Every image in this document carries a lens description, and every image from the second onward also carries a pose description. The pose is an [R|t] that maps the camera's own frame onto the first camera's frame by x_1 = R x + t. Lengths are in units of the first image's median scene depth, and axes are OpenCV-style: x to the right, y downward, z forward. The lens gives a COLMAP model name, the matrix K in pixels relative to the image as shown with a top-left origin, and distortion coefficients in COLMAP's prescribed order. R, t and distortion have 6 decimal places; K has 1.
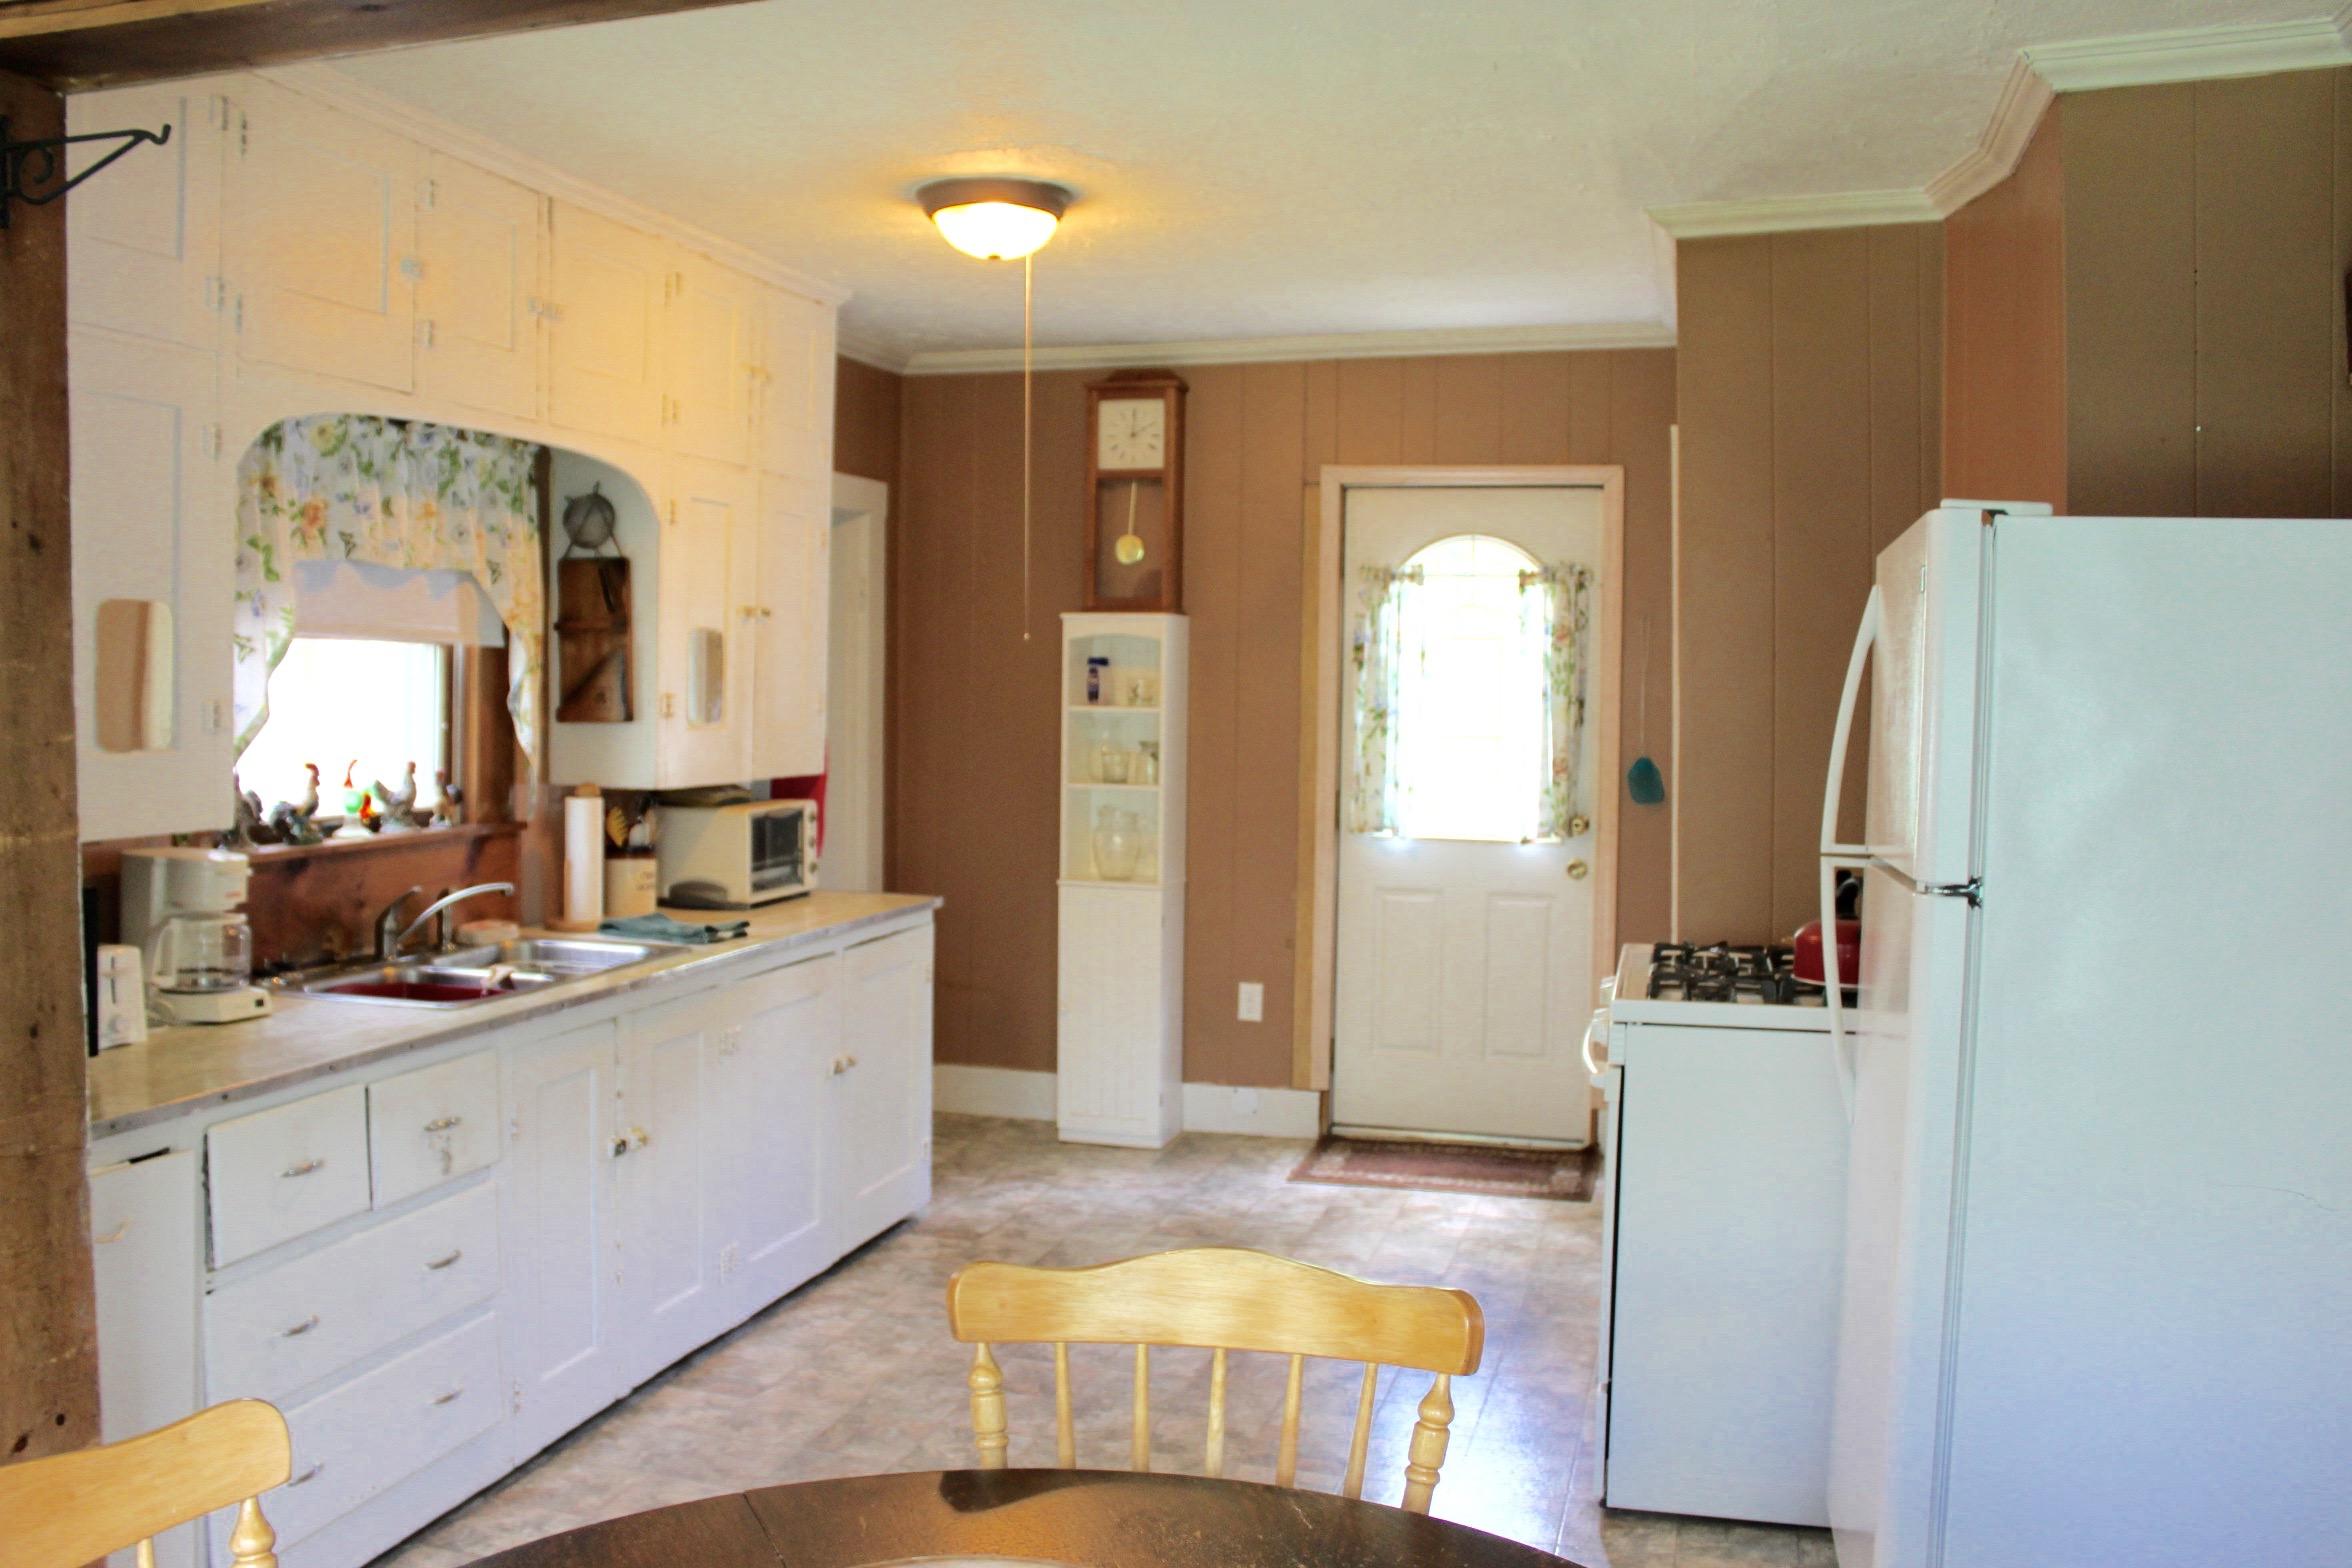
lens RADIAL K [[2014.2, 0, 1176.0], [0, 2014.2, 784.0], [0, 0, 1]] dist [-0.169721, 0.132794]
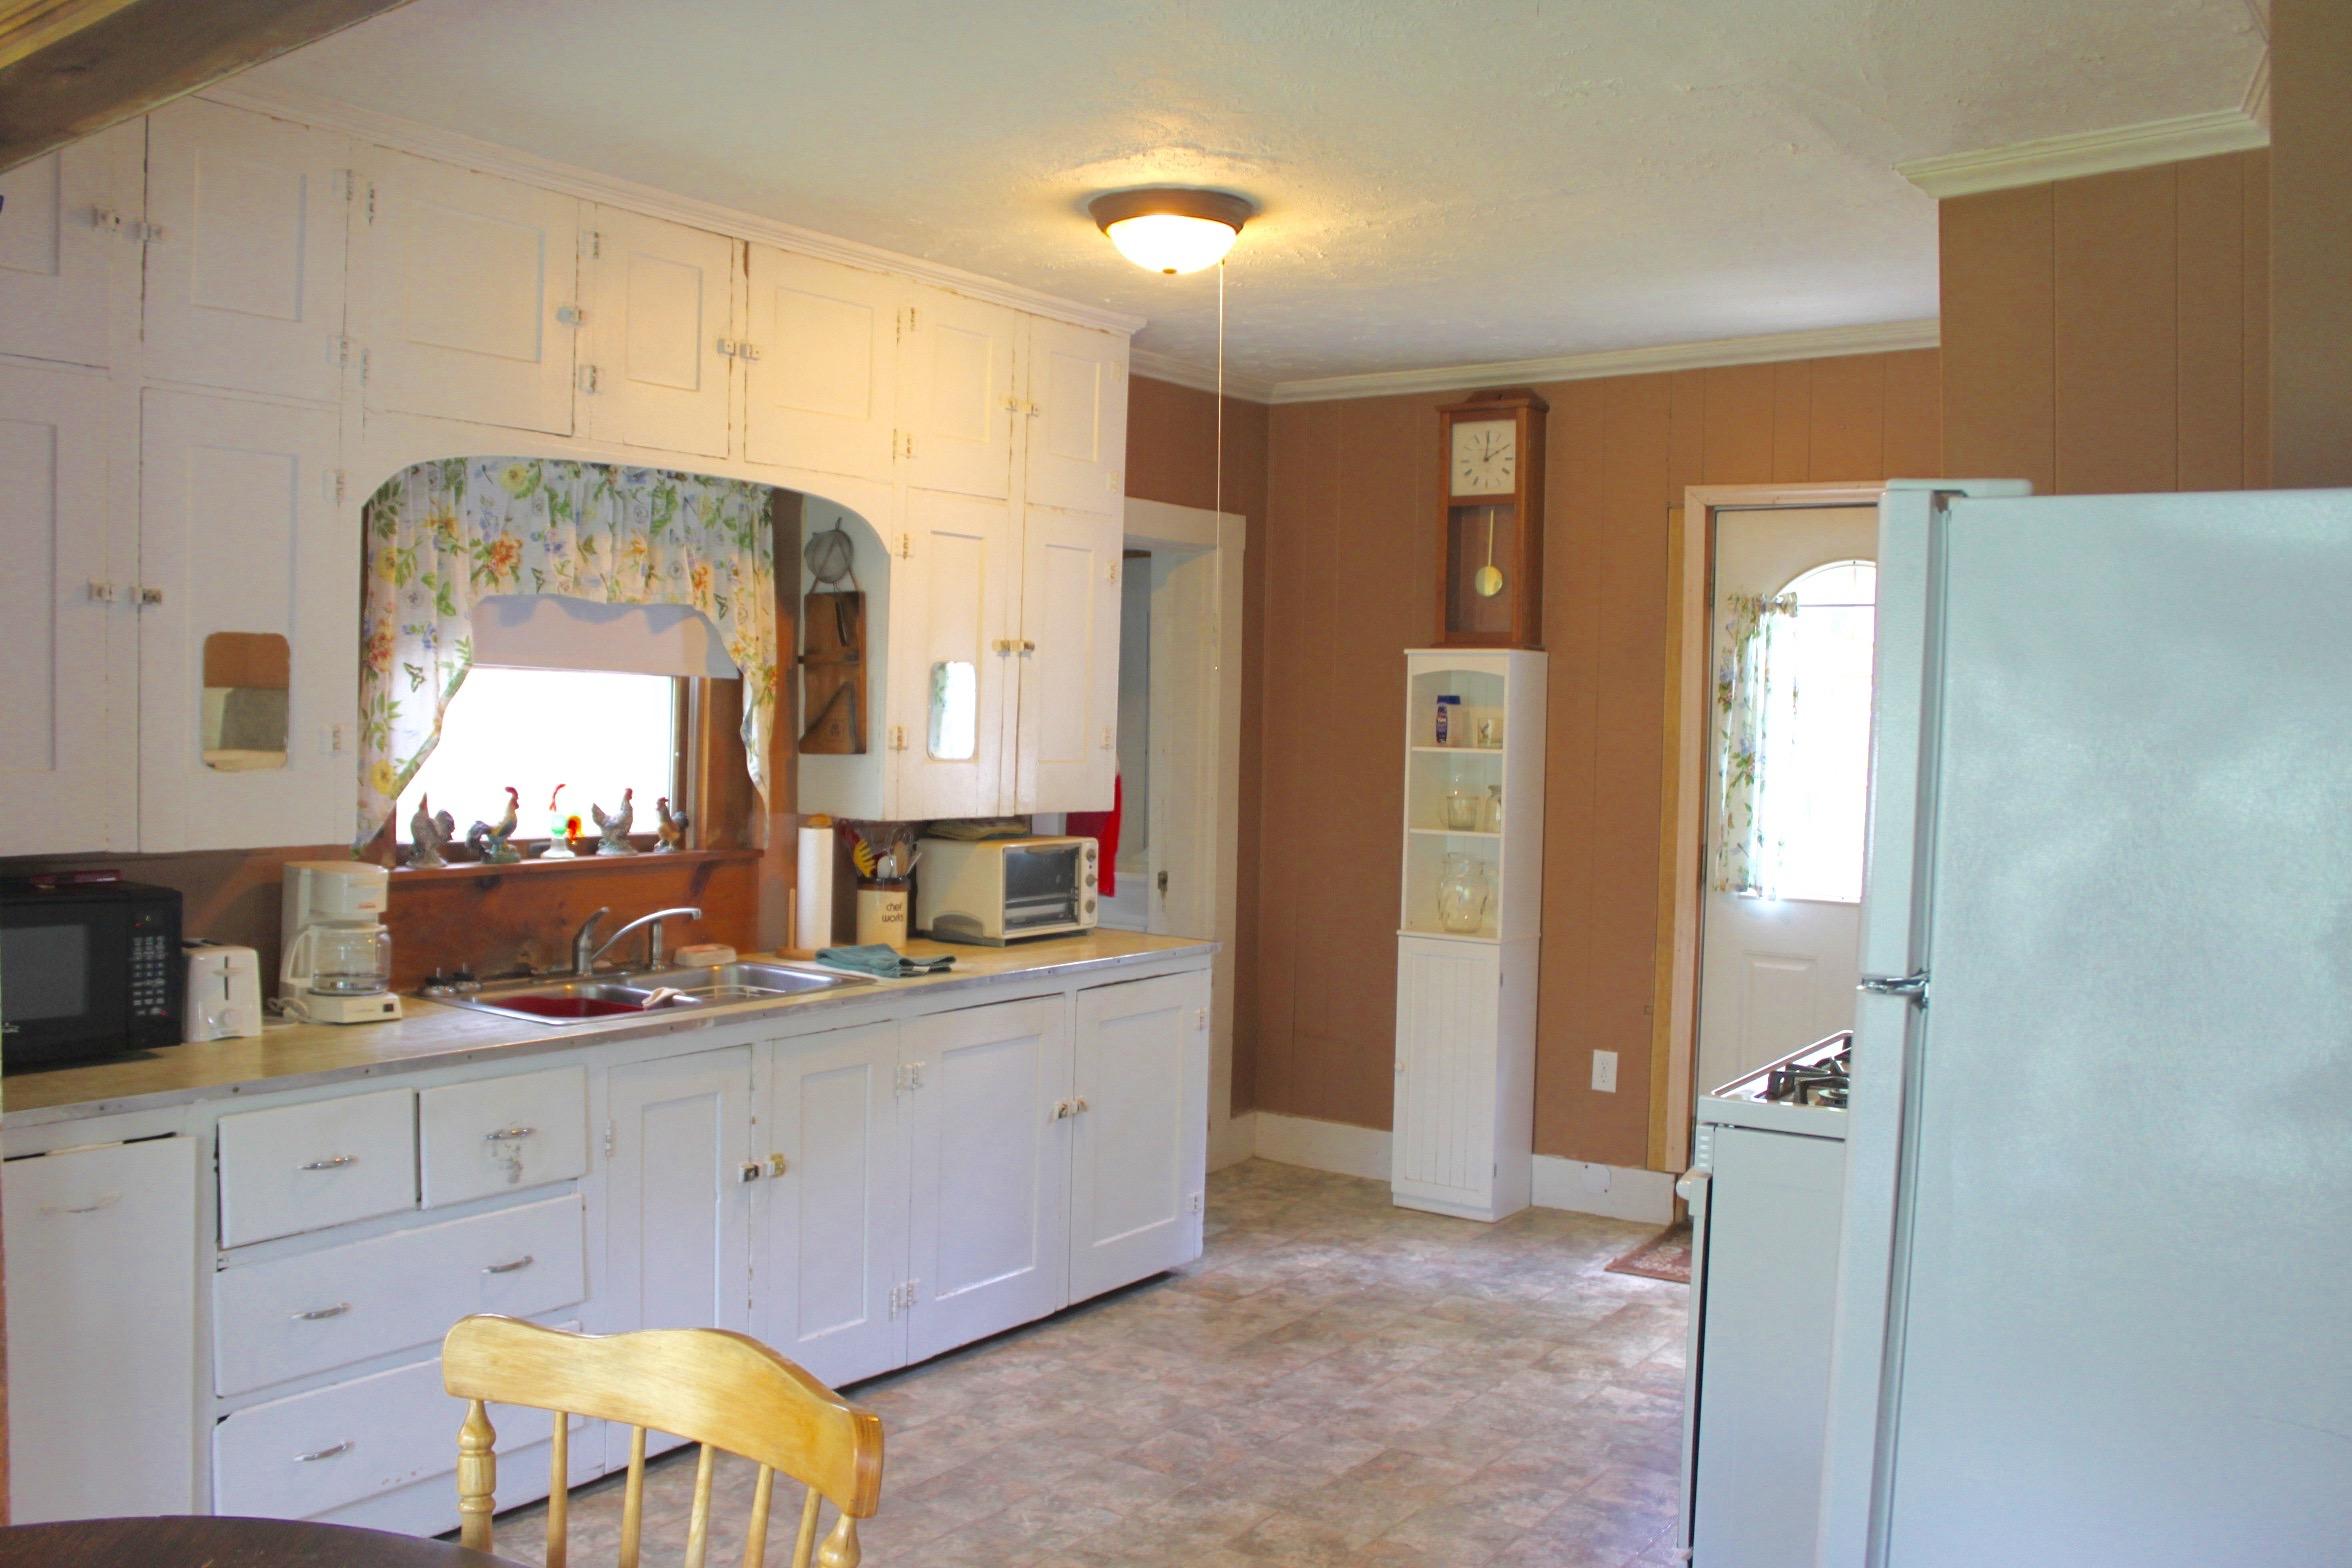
lens RADIAL K [[2014.2, 0, 1176.0], [0, 2014.2, 784.0], [0, 0, 1]] dist [-0.169721, 0.132794]
pose [[0.935856, 0.018451, -0.351898, 0.233517], [-0.026178, 0.999509, -0.017211, -0.002608], [0.351408, 0.025319, 0.935880, 0.103208]]
